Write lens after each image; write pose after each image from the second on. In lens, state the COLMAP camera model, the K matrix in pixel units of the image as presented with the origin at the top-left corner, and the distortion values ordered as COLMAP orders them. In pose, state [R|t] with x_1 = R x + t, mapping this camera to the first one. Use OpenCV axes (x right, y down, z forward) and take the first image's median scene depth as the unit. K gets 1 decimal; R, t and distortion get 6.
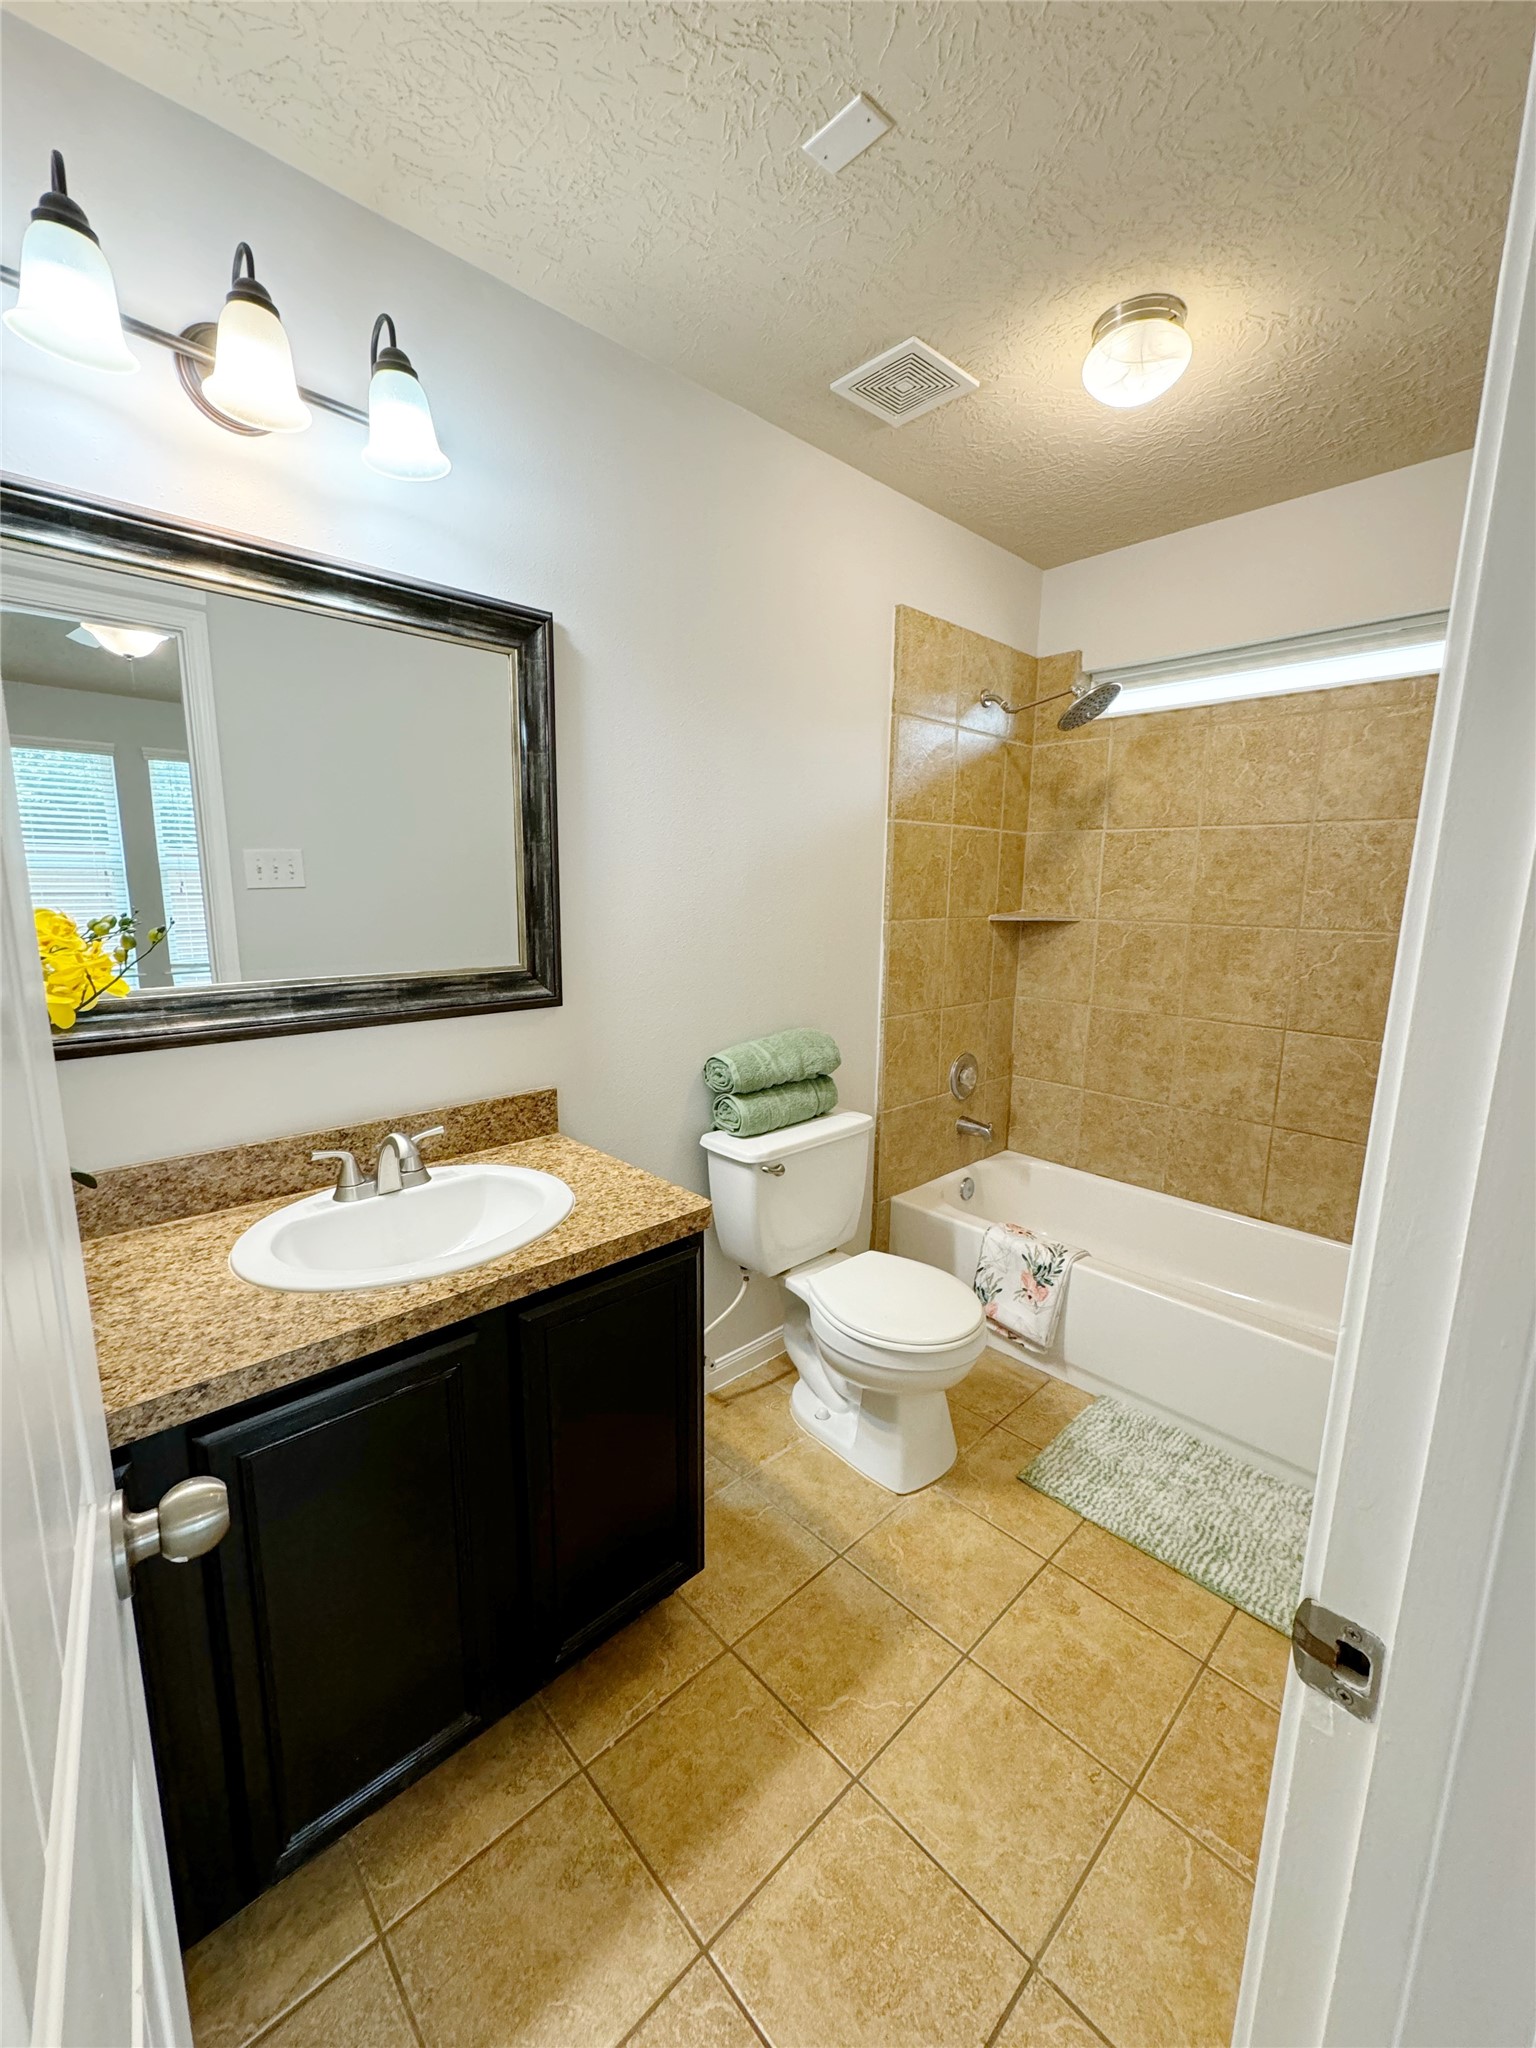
lens RADIAL K [[810.9, 0, 766.8], [0, 810.9, 1023.4], [0, 0, 1]] dist [-0.003781, 0.000800]
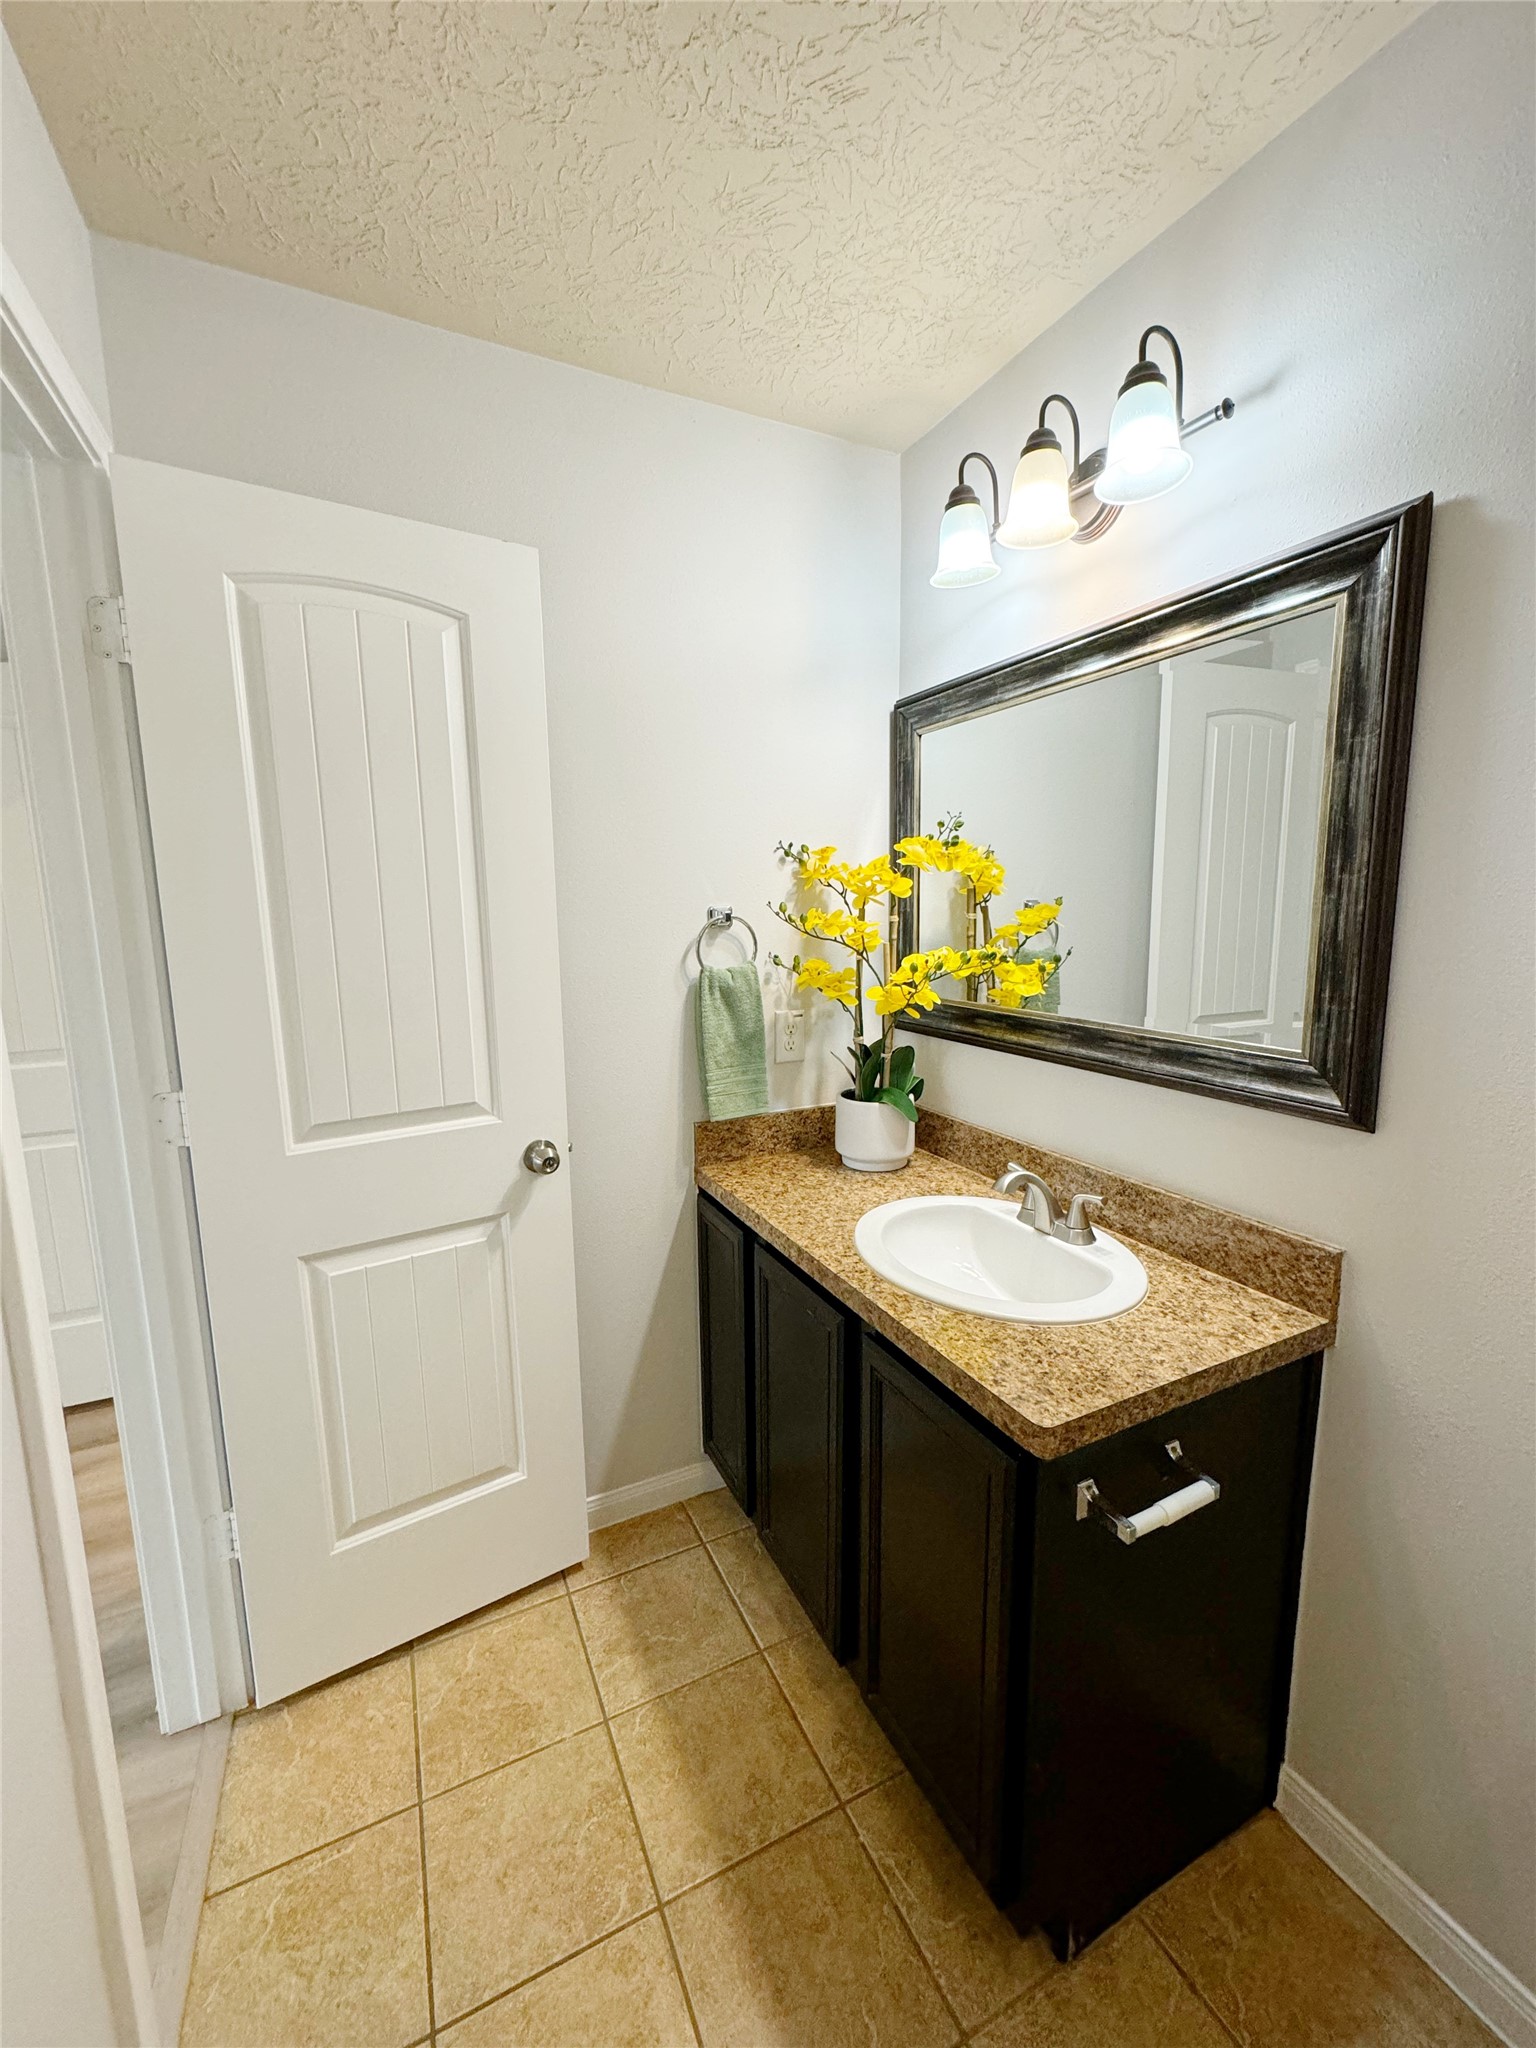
lens RADIAL K [[810.9, 0, 771.3], [0, 810.9, 1023.7], [0, 0, 1]] dist [-0.003781, 0.000800]
pose [[-0.294416, 0.128257, -0.947032, 0.626352], [-0.158885, 0.970594, 0.180842, -0.194047], [0.942377, 0.203712, -0.265380, 0.977402]]
